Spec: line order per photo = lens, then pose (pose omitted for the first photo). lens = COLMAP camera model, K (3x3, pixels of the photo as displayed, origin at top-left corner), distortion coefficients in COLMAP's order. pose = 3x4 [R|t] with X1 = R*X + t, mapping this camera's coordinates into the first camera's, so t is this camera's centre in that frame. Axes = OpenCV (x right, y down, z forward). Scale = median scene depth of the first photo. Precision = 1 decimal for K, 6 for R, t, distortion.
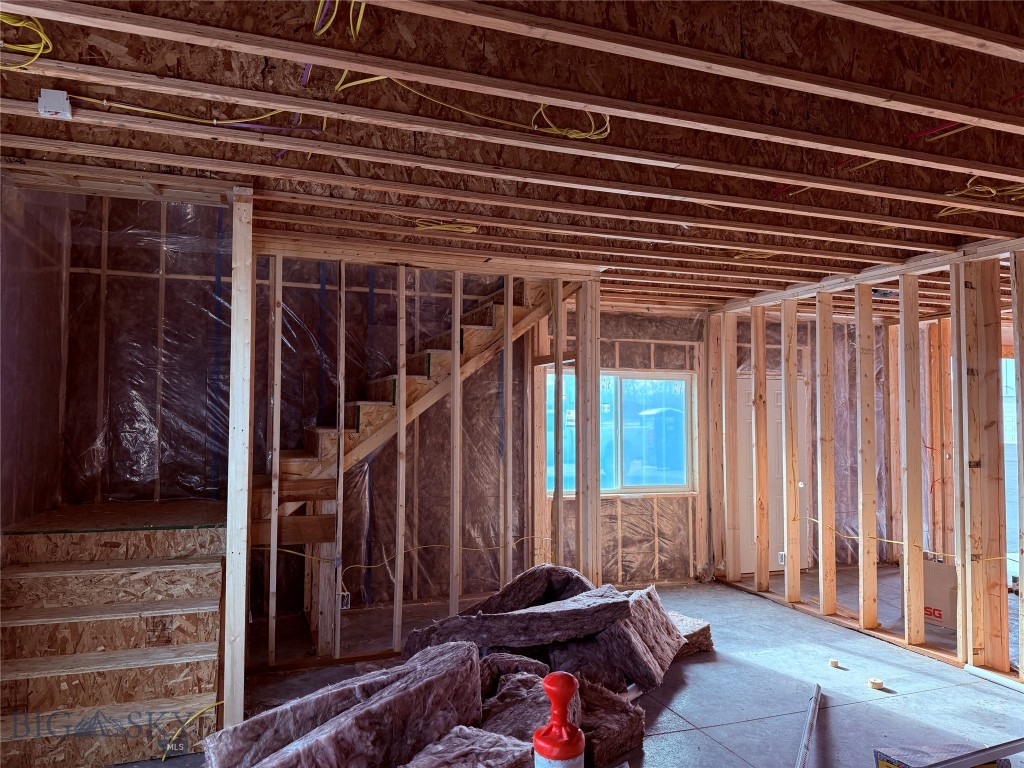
lens RADIAL K [[729.8, 0, 512.0], [0, 729.8, 382.7], [0, 0, 1]] dist [0.003173, 0.000362]
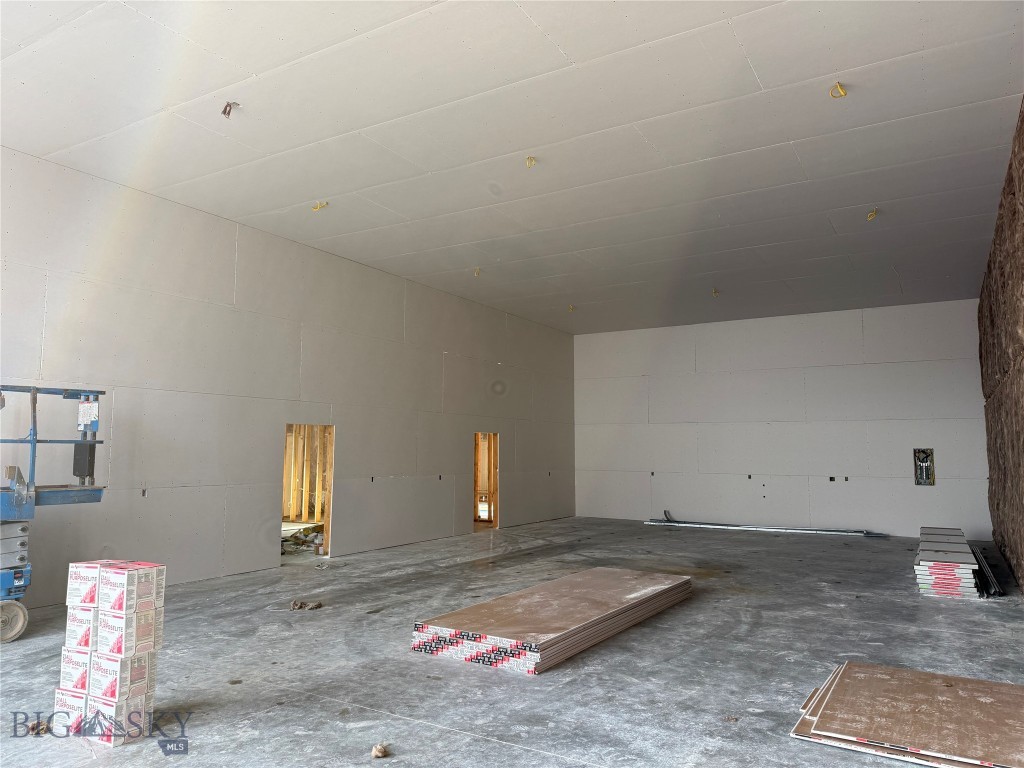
lens RADIAL K [[729.8, 0, 512.2], [0, 729.8, 383.1], [0, 0, 1]] dist [0.003173, 0.000362]
pose [[0.789484, 0.061762, 0.610655, -0.620279], [-0.029599, 0.997598, -0.062631, -0.060239], [-0.613057, 0.031371, 0.789416, -1.557292]]
